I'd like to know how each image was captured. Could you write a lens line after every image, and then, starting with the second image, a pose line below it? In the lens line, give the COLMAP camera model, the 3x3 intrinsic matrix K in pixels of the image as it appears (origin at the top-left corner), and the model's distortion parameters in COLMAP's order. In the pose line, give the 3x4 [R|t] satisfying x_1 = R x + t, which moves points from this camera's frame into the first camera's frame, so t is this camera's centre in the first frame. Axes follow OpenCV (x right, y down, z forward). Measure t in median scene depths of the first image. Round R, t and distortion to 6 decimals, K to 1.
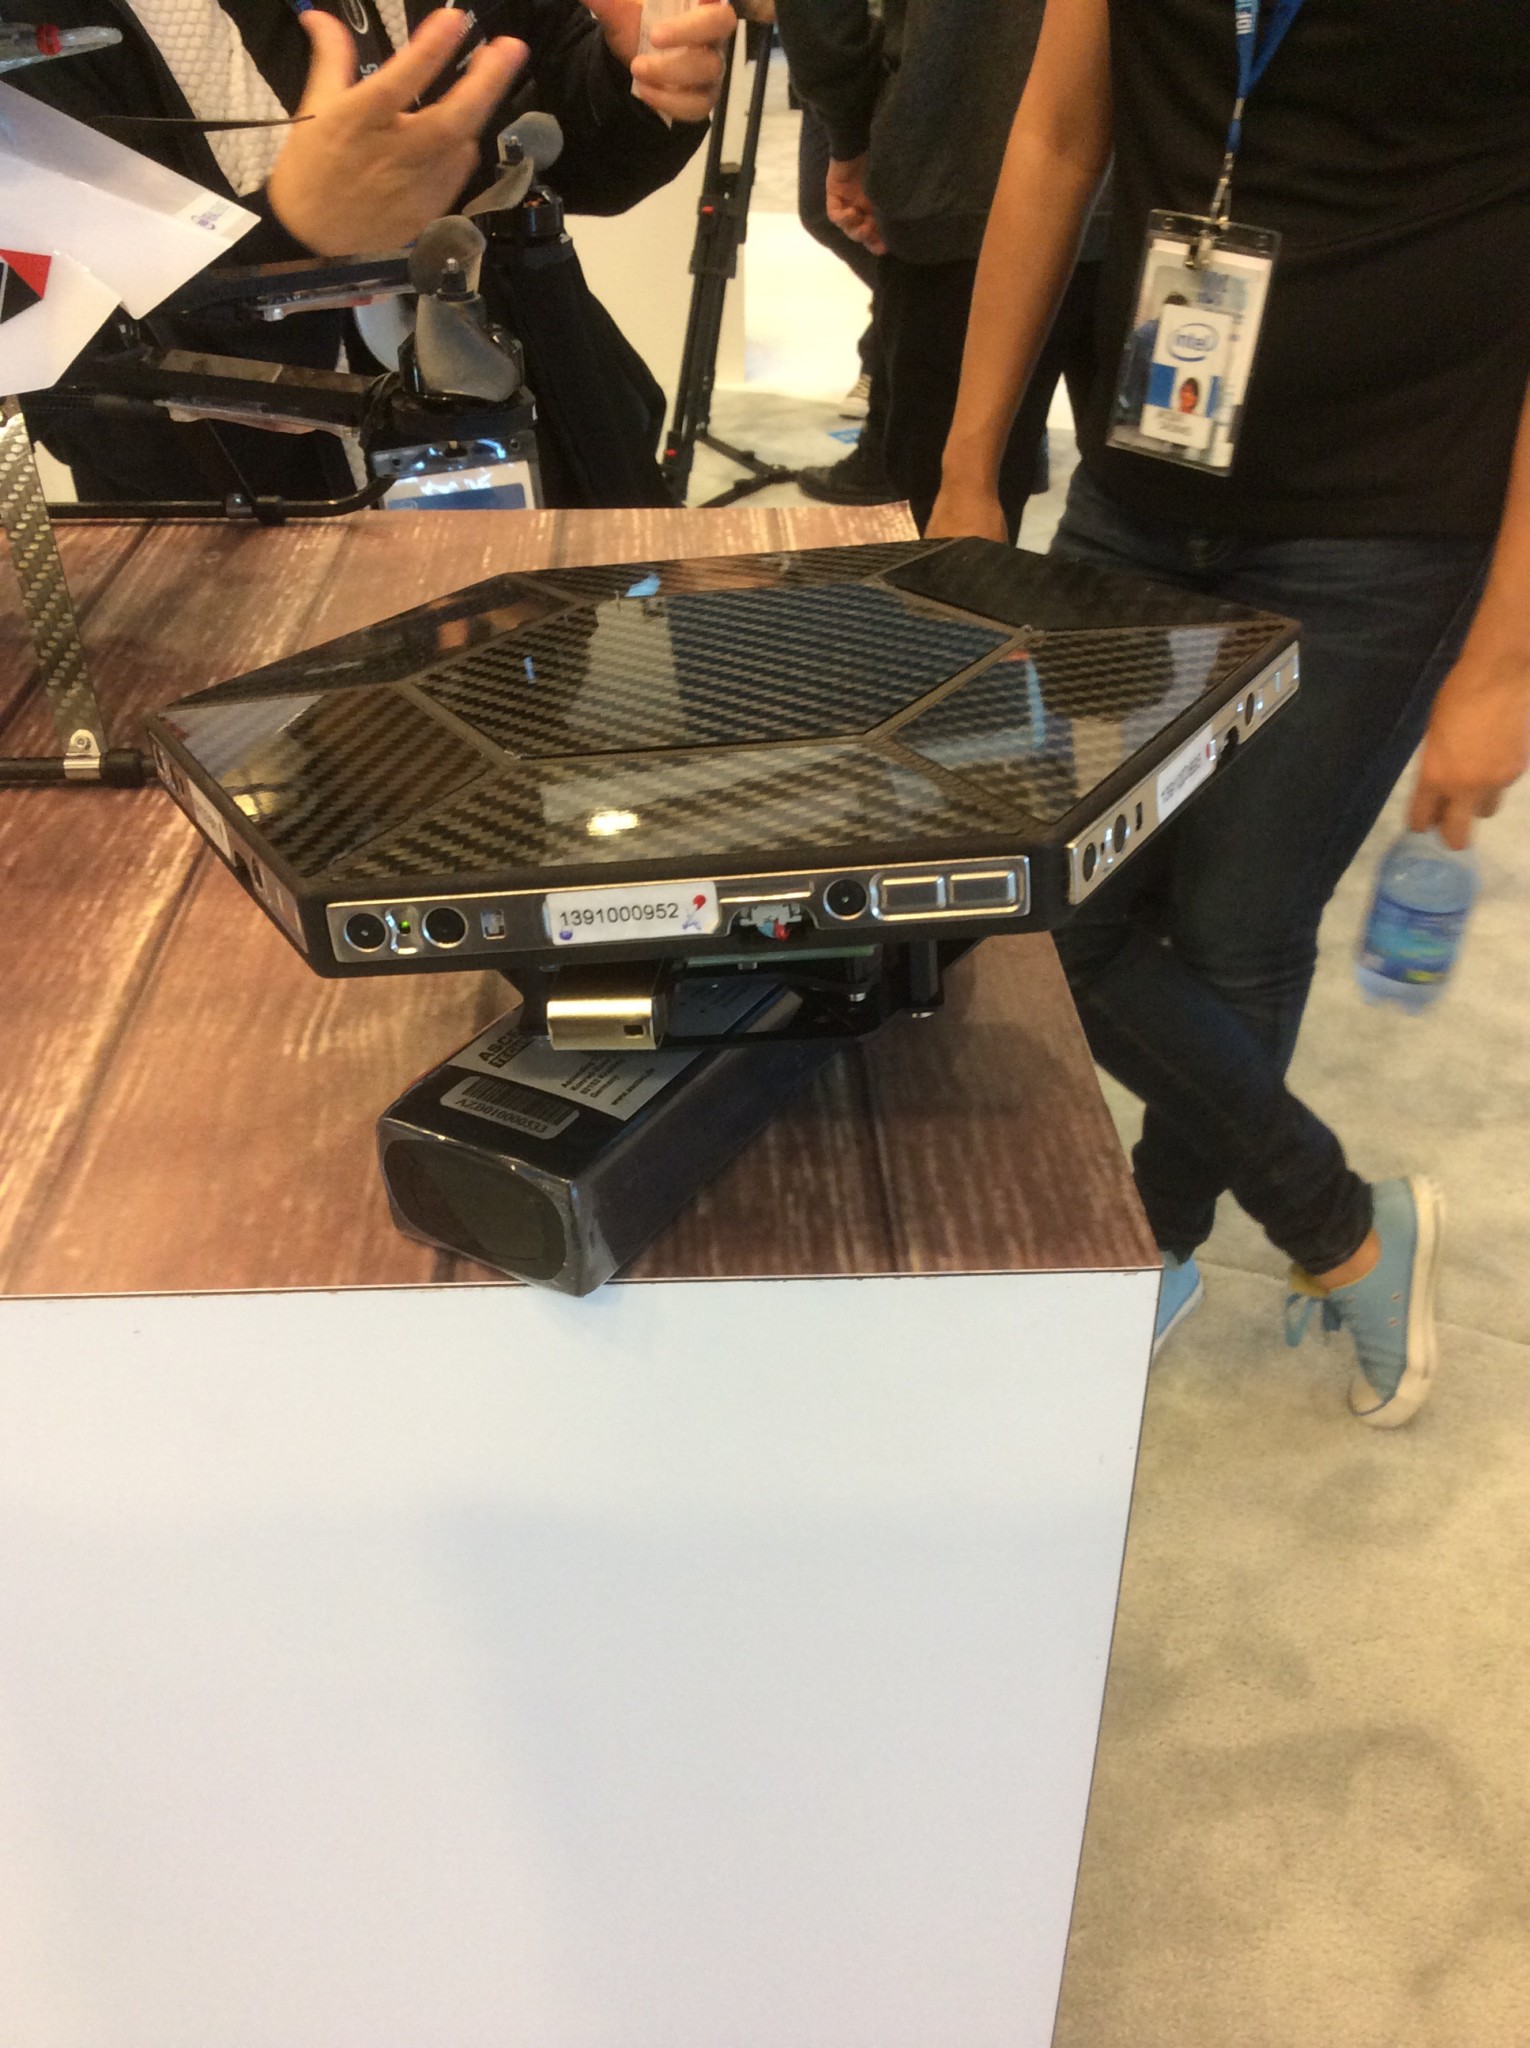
lens RADIAL K [[1952.0, 0, 764.0], [0, 1952.0, 1025.1], [0, 0, 1]] dist [0.098399, 0.000000]
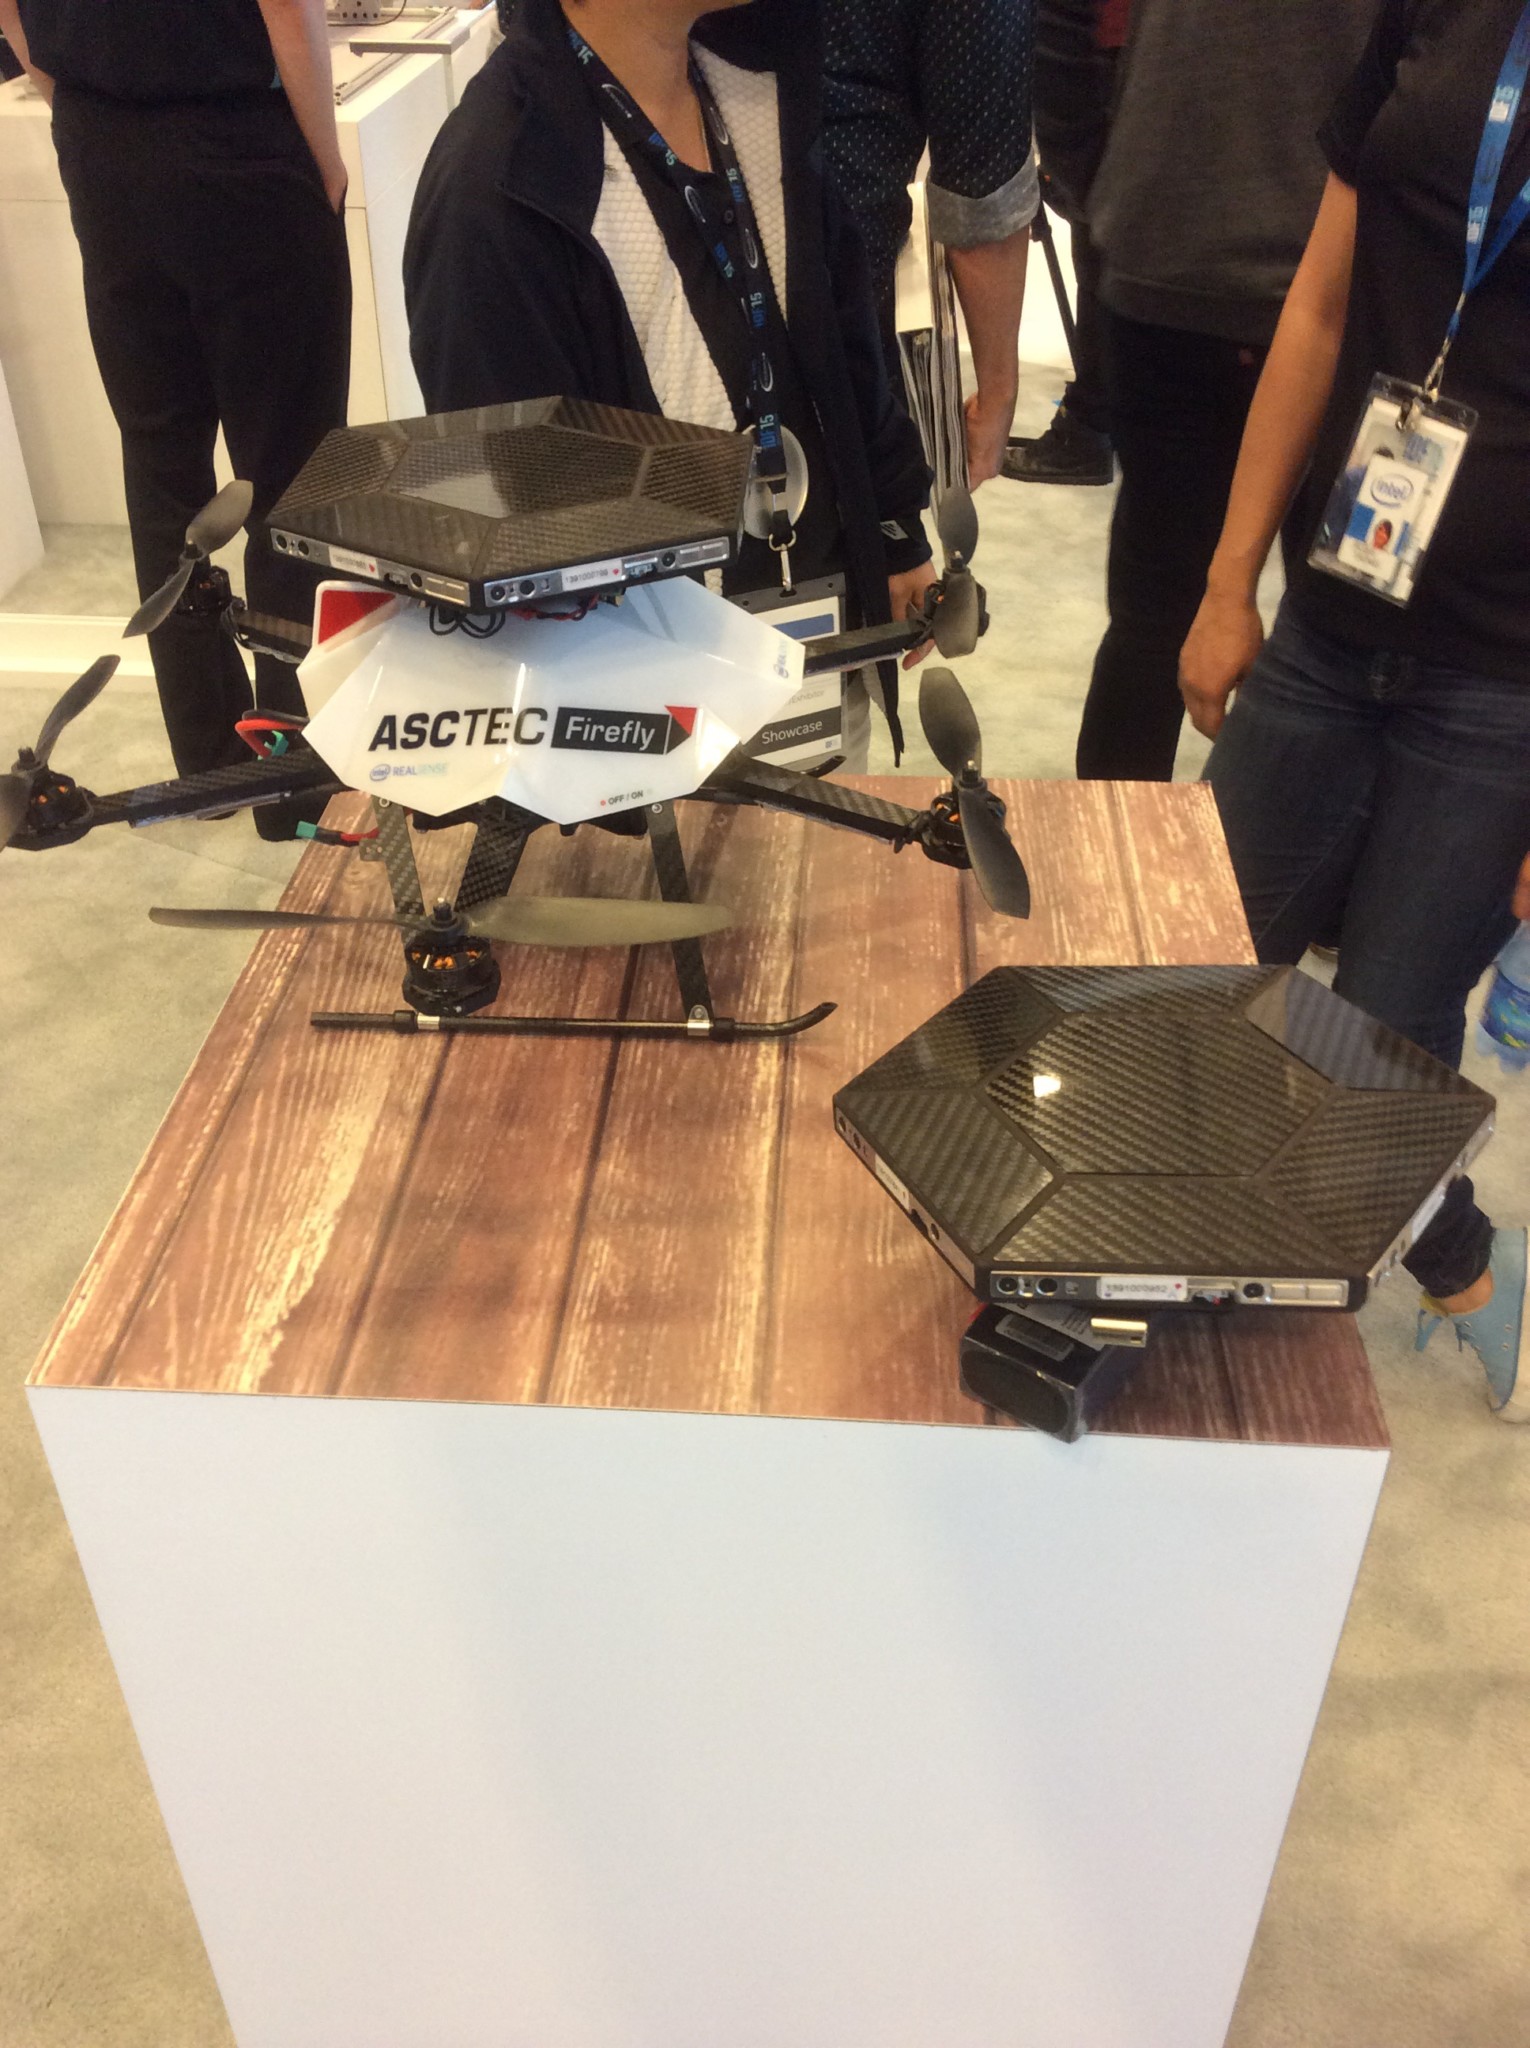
lens RADIAL K [[1952.0, 0, 755.6], [0, 1952.0, 1025.9], [0, 0, 1]] dist [0.098399, 0.000000]
pose [[0.995089, 0.057615, -0.080492, -0.236643], [-0.052671, 0.996670, 0.062254, -0.321140], [0.083811, -0.057709, 0.994809, -0.775221]]
